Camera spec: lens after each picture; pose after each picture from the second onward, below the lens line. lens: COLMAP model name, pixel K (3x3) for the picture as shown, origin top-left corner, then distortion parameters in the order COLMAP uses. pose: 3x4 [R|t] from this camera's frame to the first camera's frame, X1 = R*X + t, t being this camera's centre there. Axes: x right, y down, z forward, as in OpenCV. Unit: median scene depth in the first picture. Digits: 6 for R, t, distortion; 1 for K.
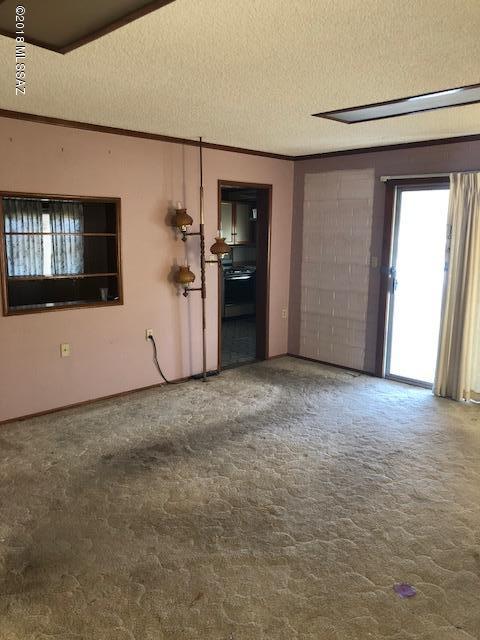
lens RADIAL K [[525.3, 0, 243.9], [0, 525.3, 323.2], [0, 0, 1]] dist [0.034160, -0.027007]
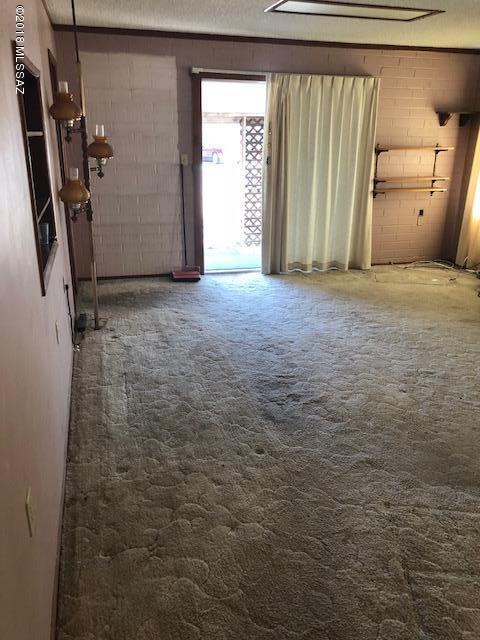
lens RADIAL K [[525.3, 0, 244.1], [0, 525.3, 318.8], [0, 0, 1]] dist [0.034160, -0.027007]
pose [[0.476099, -0.298326, 0.827243, -0.723507], [0.143385, 0.954445, 0.261677, -0.090213], [-0.867623, -0.005969, 0.497186, 0.499275]]
